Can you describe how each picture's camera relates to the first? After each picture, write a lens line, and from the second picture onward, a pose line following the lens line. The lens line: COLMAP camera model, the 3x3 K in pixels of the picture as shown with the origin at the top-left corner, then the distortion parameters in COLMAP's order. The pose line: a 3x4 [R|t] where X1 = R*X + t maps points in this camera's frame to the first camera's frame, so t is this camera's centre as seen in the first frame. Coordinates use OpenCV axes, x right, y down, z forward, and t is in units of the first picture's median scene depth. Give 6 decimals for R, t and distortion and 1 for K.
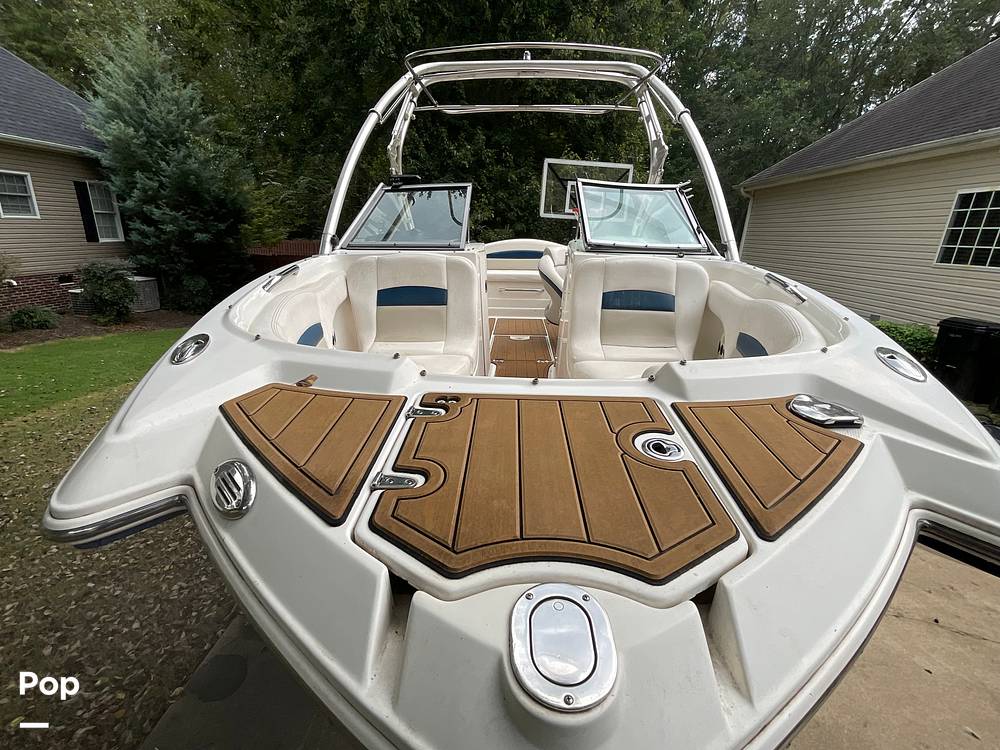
lens RADIAL K [[443.3, 0, 493.9], [0, 443.3, 372.1], [0, 0, 1]] dist [0.001596, -0.001207]
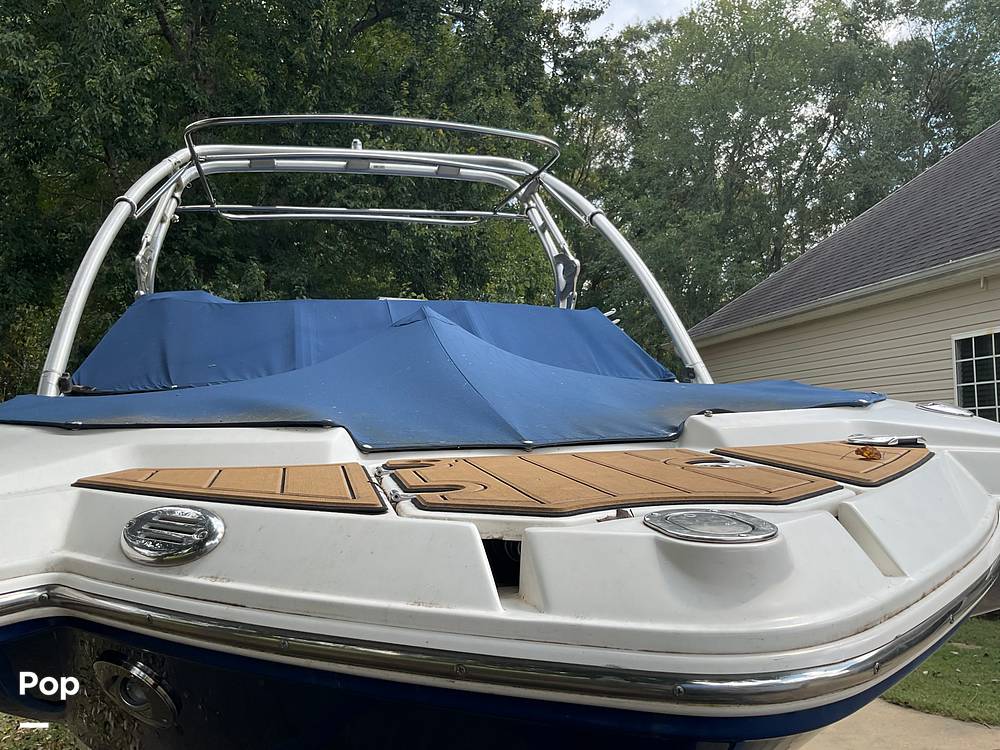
lens RADIAL K [[832.9, 0, 497.2], [0, 832.9, 373.8], [0, 0, 1]] dist [0.017207, -0.028202]
pose [[0.963765, -0.029178, 0.265152, -0.066802], [0.125274, 0.927076, -0.353321, 0.081154], [-0.235507, 0.373735, 0.897139, -0.049783]]
